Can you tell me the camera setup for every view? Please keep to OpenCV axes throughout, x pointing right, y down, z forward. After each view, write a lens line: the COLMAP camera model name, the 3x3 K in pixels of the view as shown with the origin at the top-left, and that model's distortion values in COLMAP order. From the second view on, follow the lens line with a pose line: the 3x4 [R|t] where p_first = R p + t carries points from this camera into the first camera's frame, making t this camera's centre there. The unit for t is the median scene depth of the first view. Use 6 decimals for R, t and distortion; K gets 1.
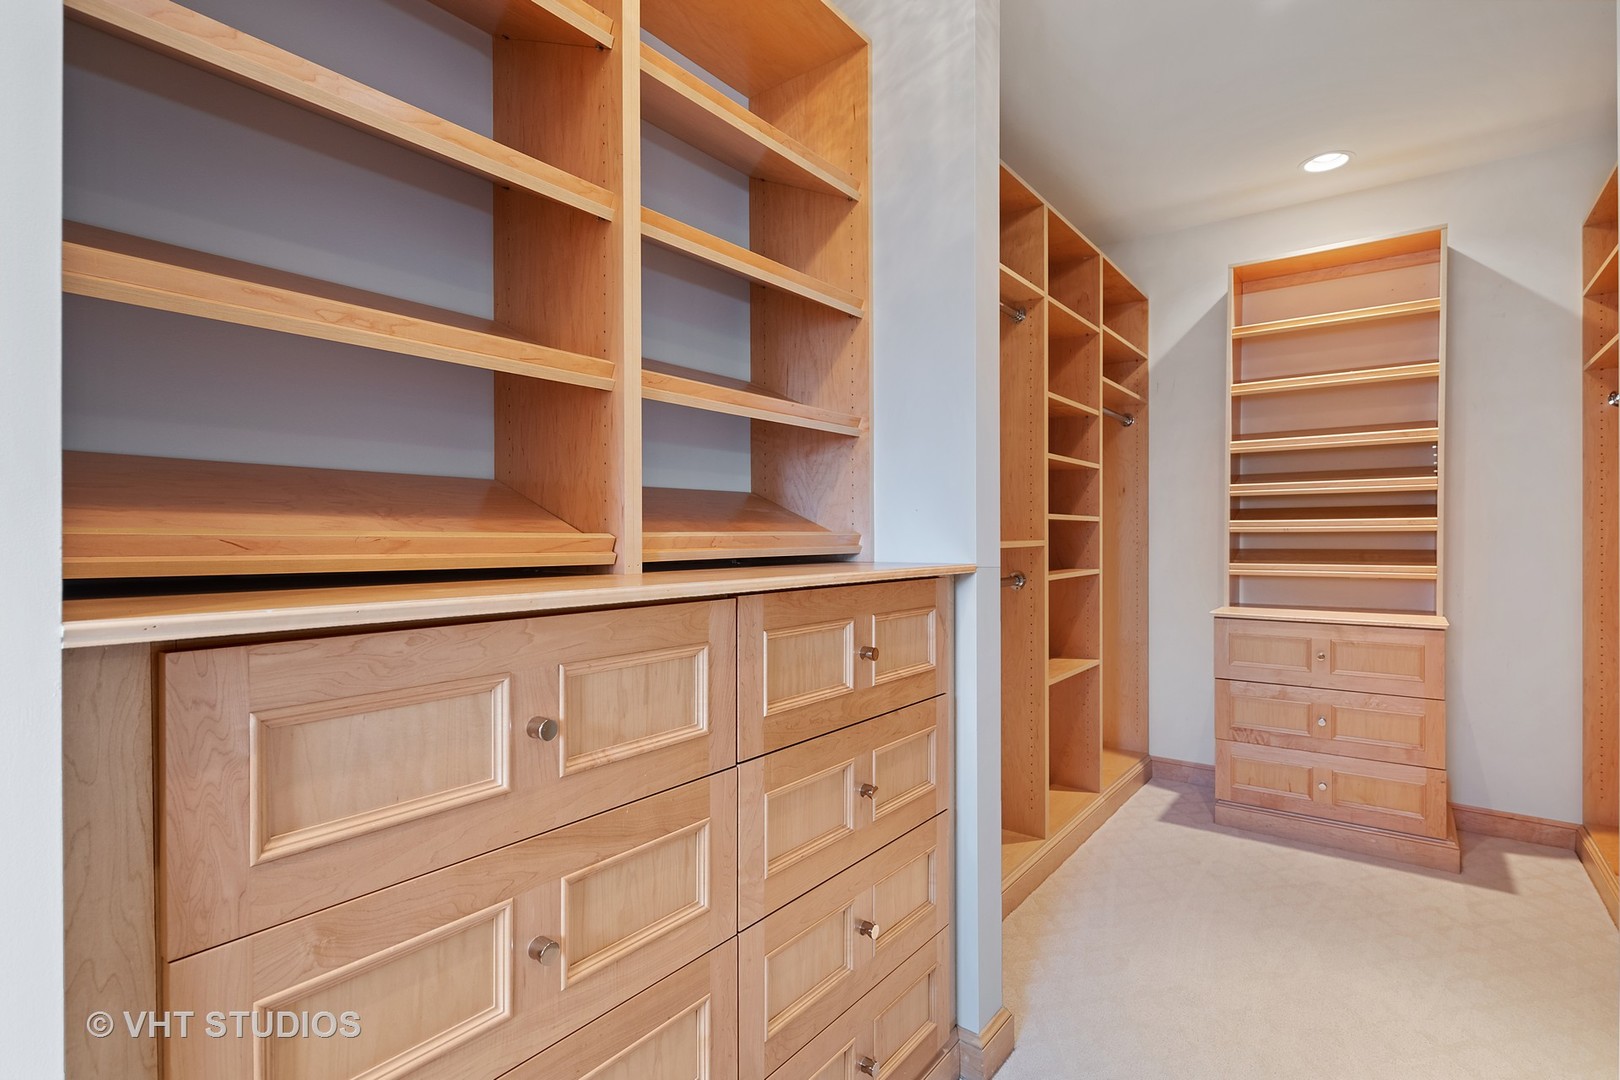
lens RADIAL K [[792.5, 0, 836.5], [0, 792.5, 541.6], [0, 0, 1]] dist [0.001298, 0.000121]
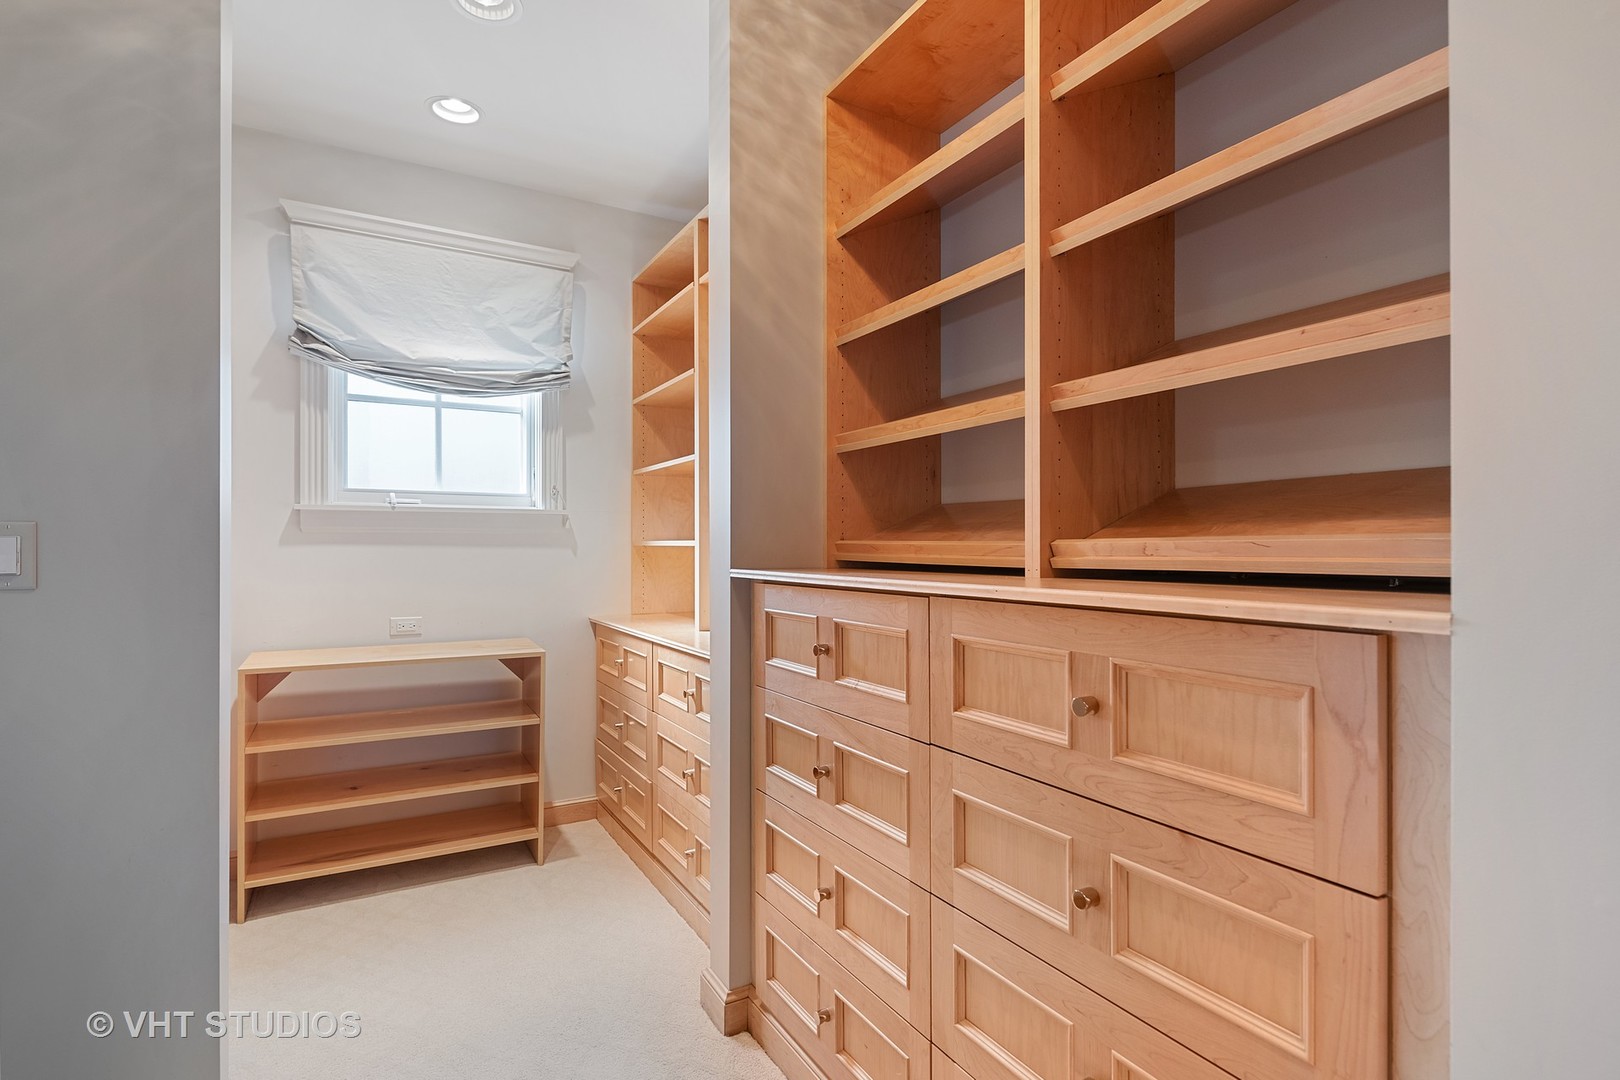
lens RADIAL K [[792.5, 0, 836.5], [0, 792.5, 541.6], [0, 0, 1]] dist [0.001298, 0.000121]
pose [[-0.401717, 0.002433, -0.915761, 0.873976], [0.003418, 0.999993, 0.001157, -0.010423], [0.915757, -0.002665, -0.401723, 1.199010]]
